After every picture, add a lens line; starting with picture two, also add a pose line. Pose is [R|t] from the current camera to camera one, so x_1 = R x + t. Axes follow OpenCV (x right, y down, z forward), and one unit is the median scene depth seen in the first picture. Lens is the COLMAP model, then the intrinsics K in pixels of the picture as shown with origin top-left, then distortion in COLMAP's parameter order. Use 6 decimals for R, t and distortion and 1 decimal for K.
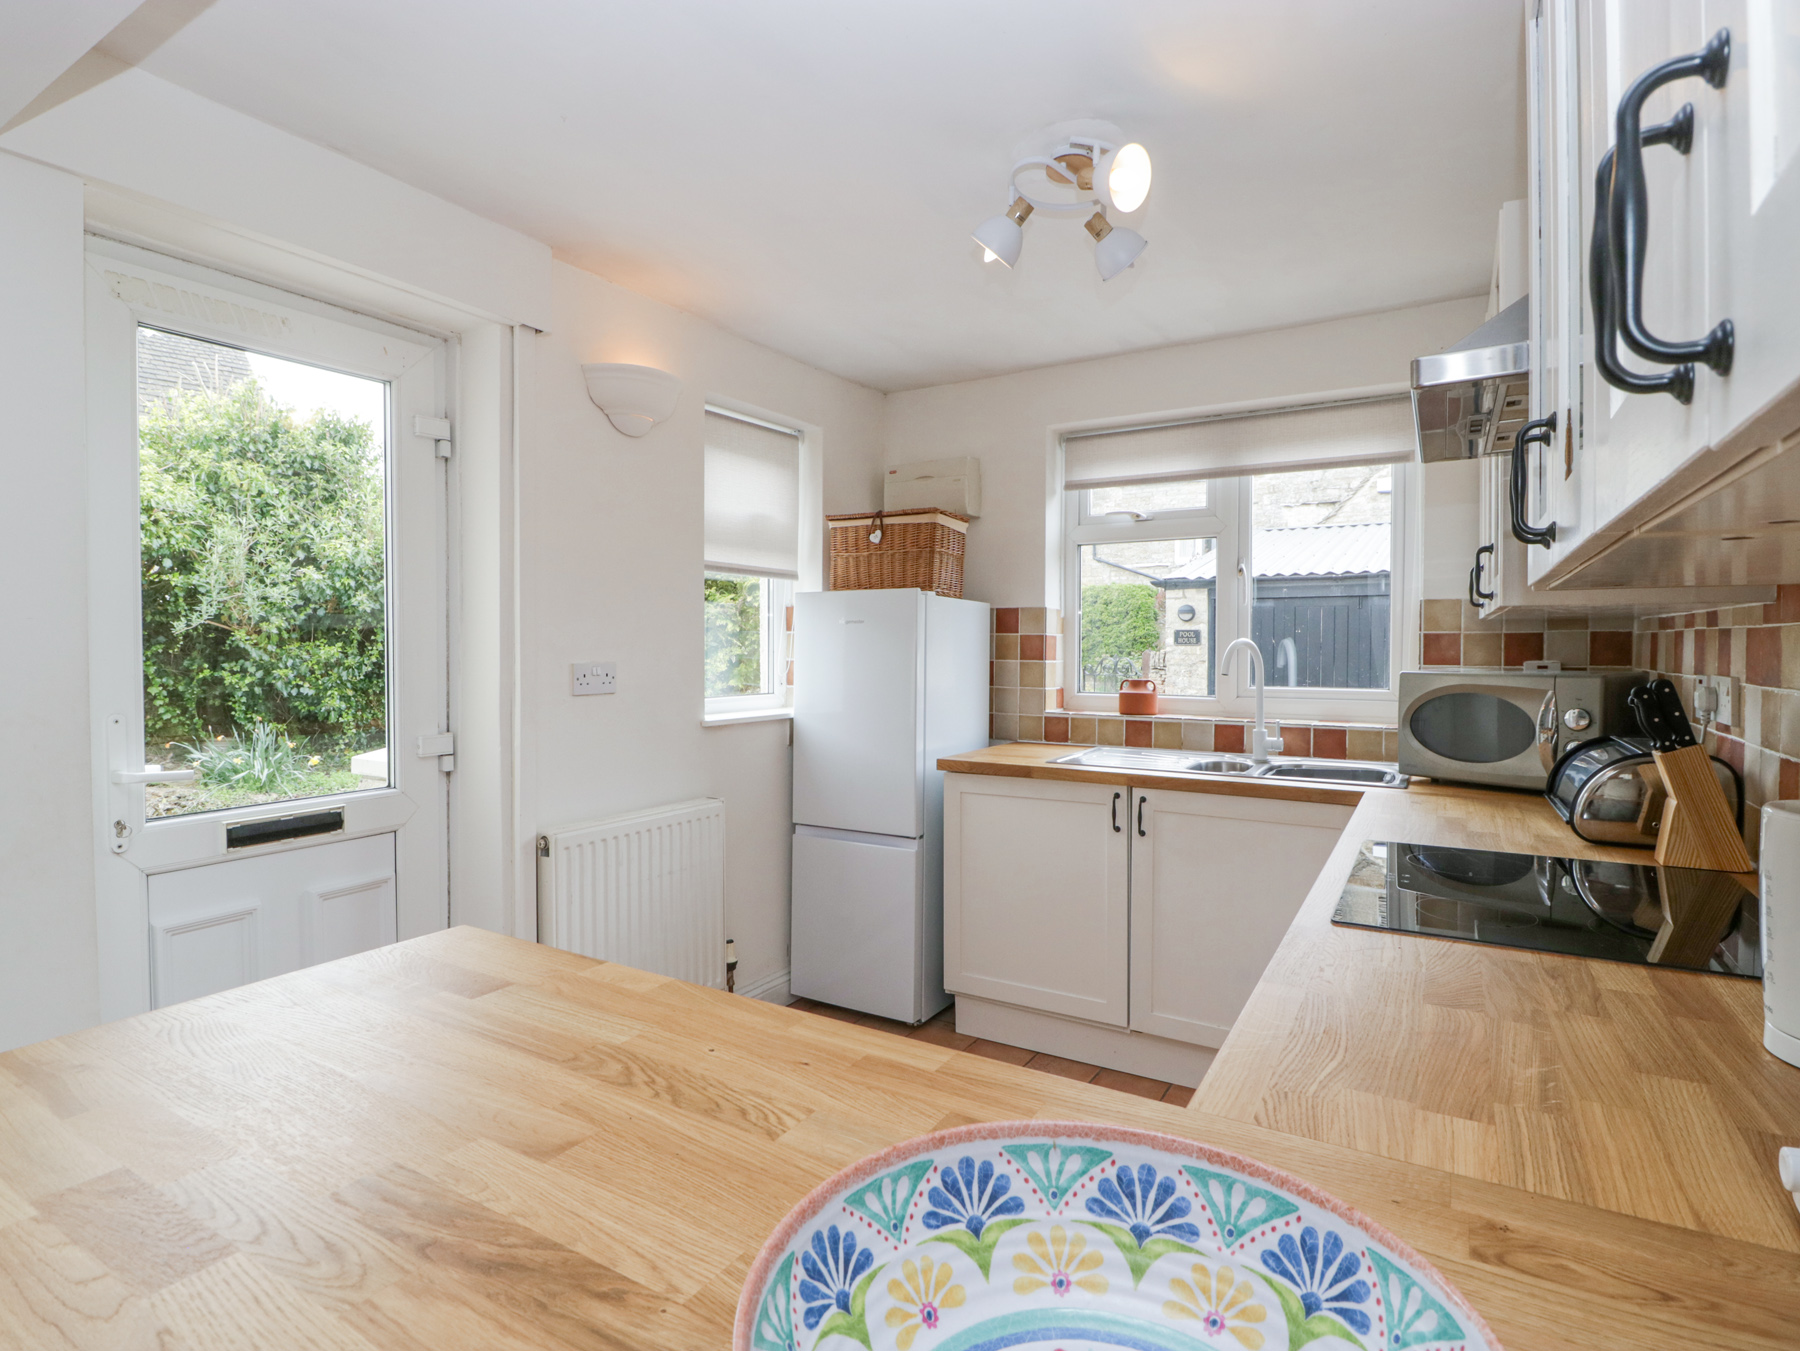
lens RADIAL K [[933.8, 0, 884.9], [0, 933.8, 660.8], [0, 0, 1]] dist [-0.003322, -0.009522]
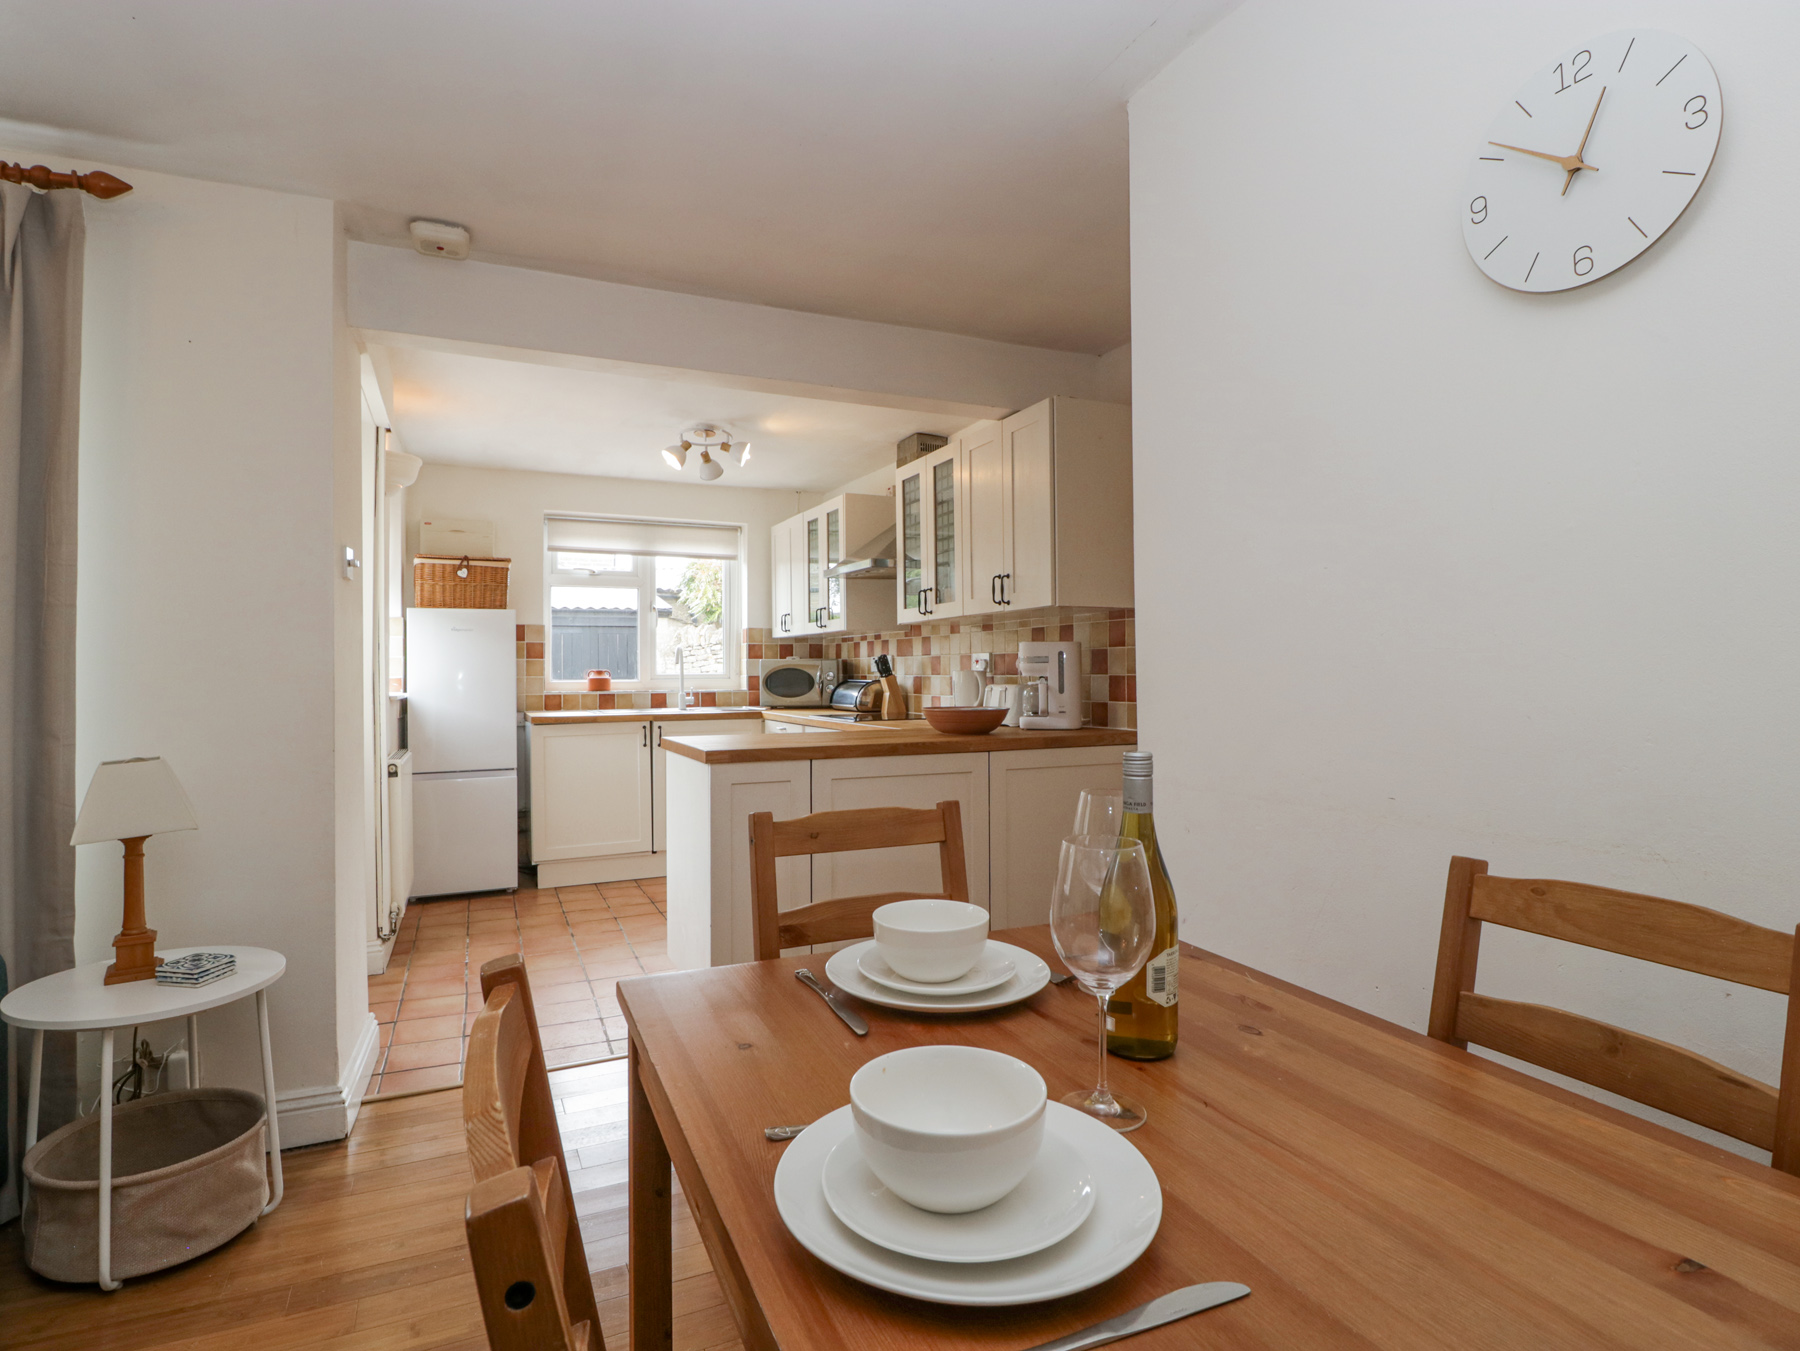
lens RADIAL K [[933.8, 0, 884.9], [0, 933.8, 660.8], [0, 0, 1]] dist [-0.003322, -0.009522]
pose [[0.561389, 0.005186, 0.827536, -0.866902], [0.022139, 0.999528, -0.021282, 0.052719], [-0.827256, 0.030268, 0.561009, -0.378829]]
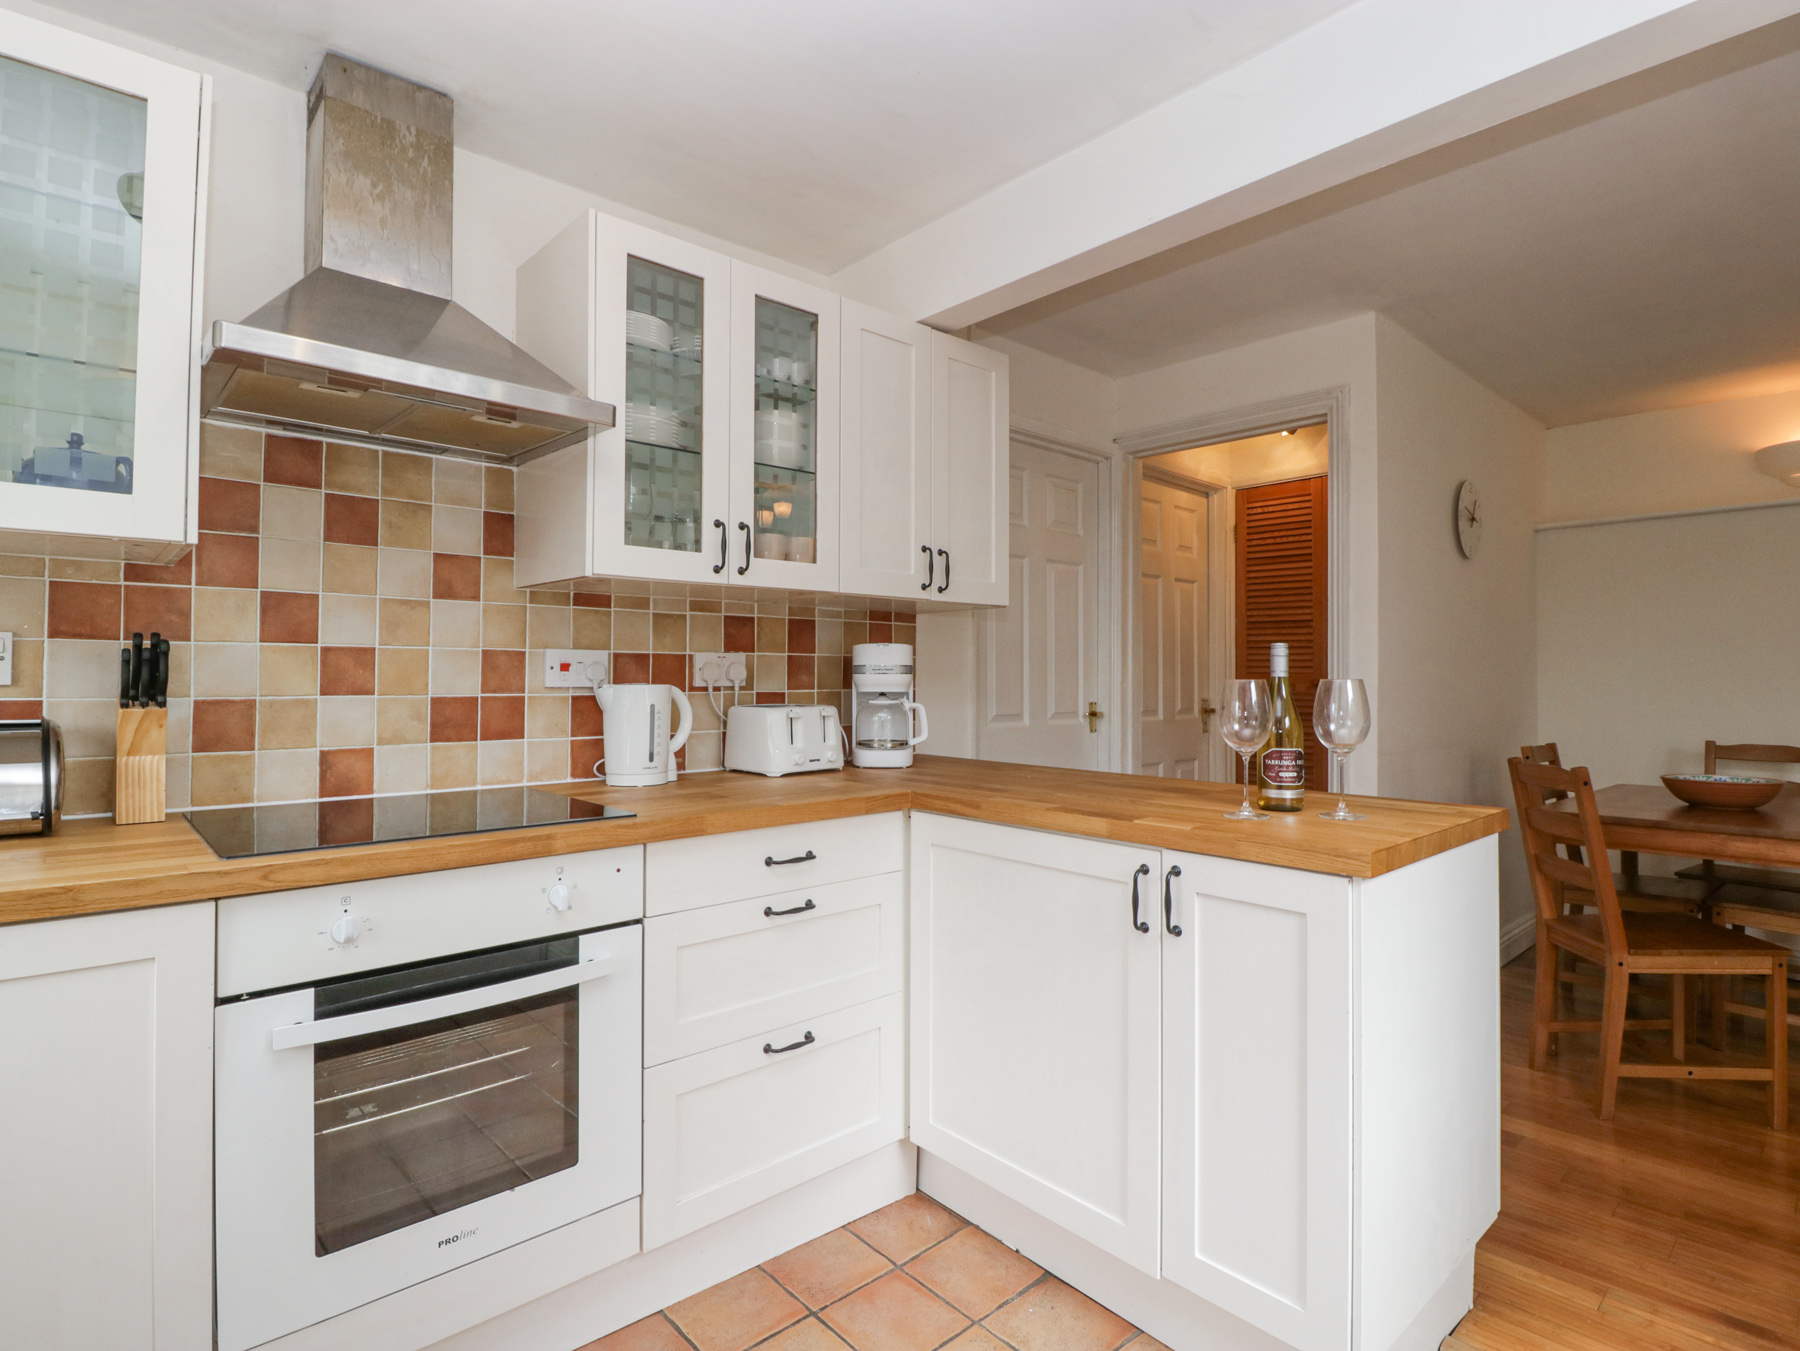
lens RADIAL K [[933.8, 0, 884.9], [0, 933.8, 660.8], [0, 0, 1]] dist [-0.003322, -0.009522]
pose [[-0.956870, 0.001274, 0.290515, -0.090242], [0.001564, 0.999998, 0.000764, 0.024326], [-0.290514, 0.001185, -0.956870, 0.832507]]
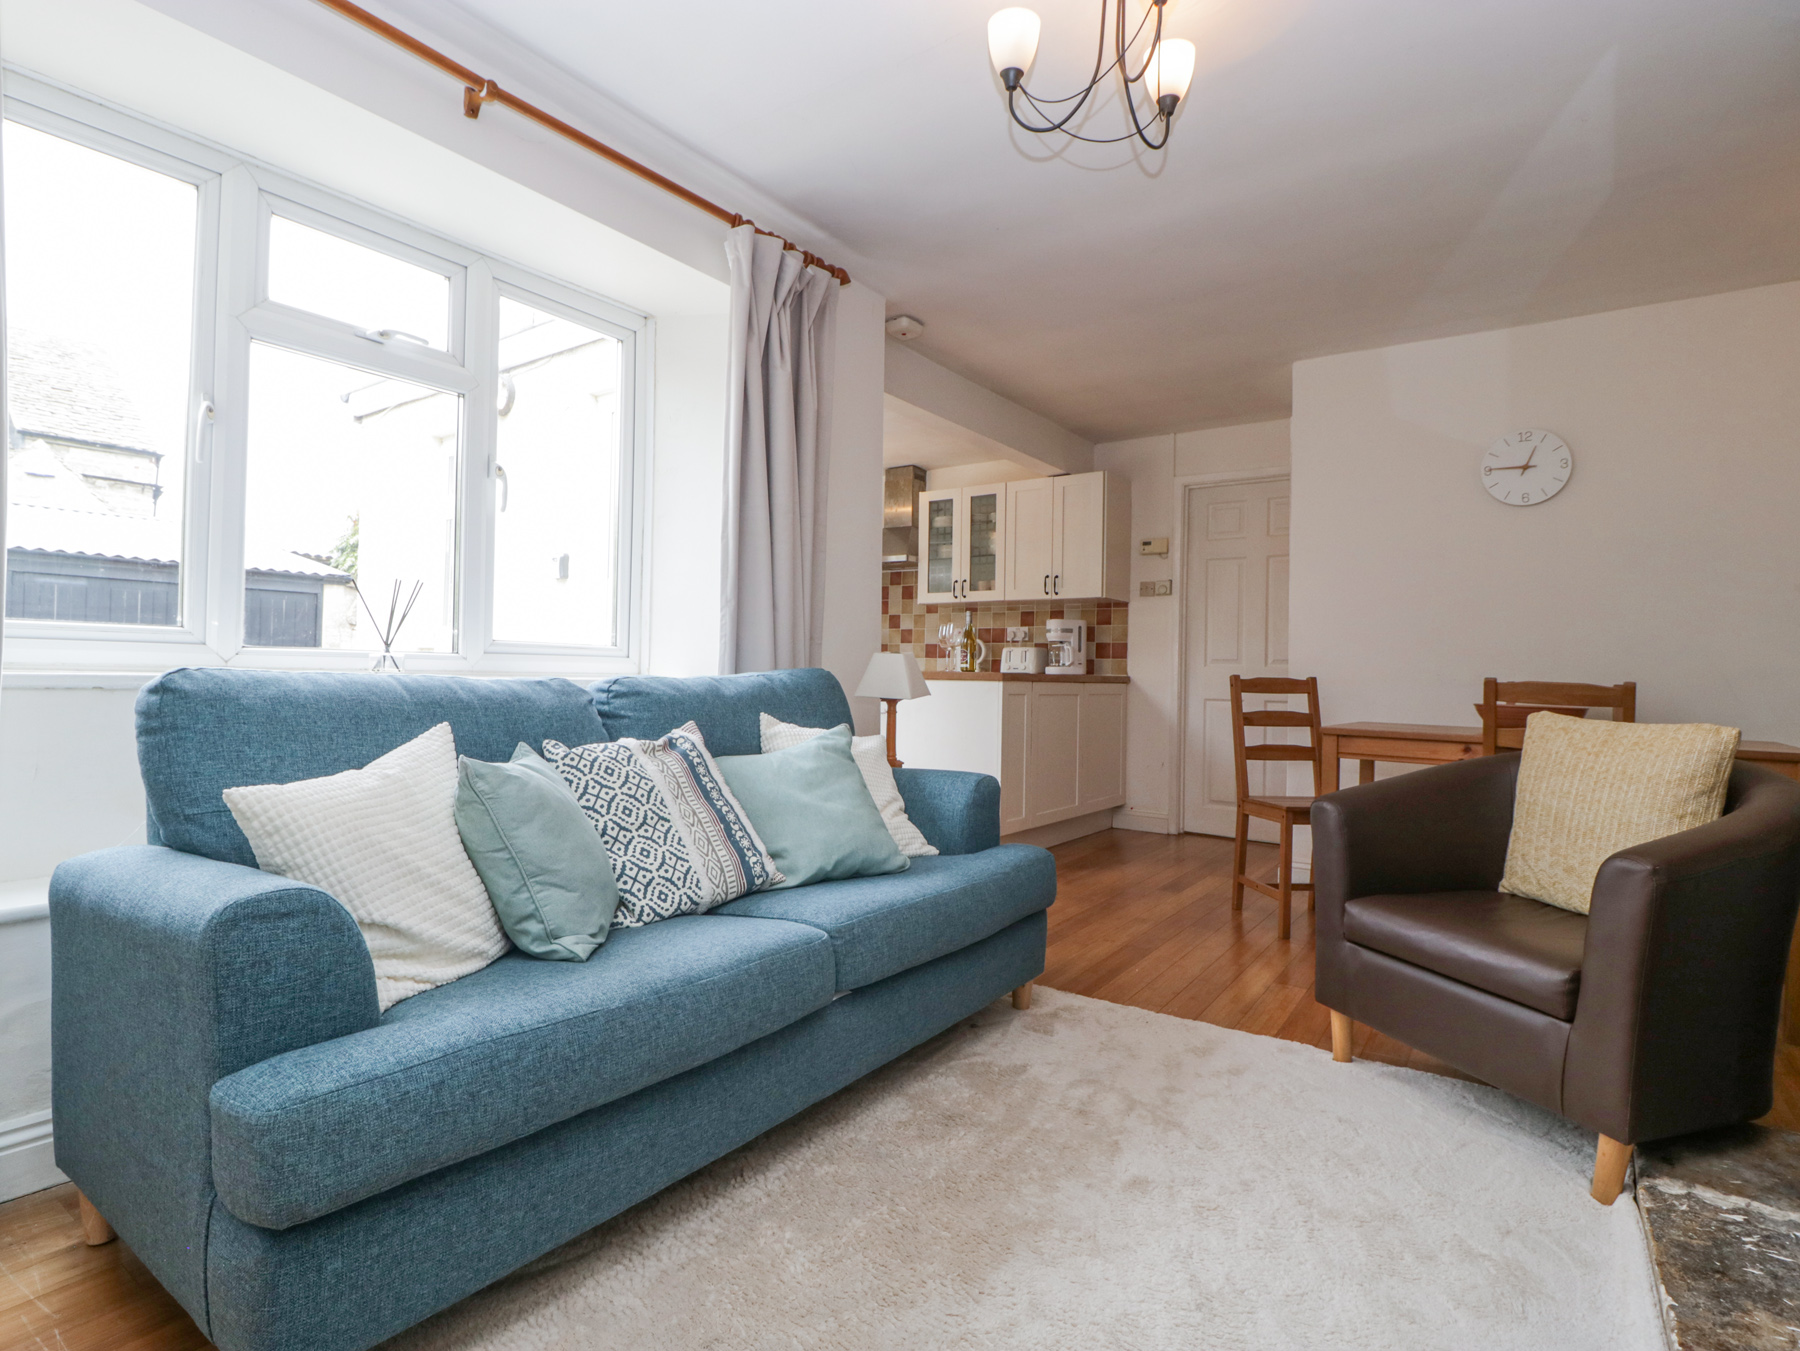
lens RADIAL K [[933.8, 0, 884.9], [0, 933.8, 660.8], [0, 0, 1]] dist [-0.003322, -0.009522]
pose [[0.068537, 0.017265, 0.997499, -1.600745], [-0.001257, 0.999851, -0.017220, 0.117555], [-0.997648, -0.000074, 0.068548, 0.289000]]
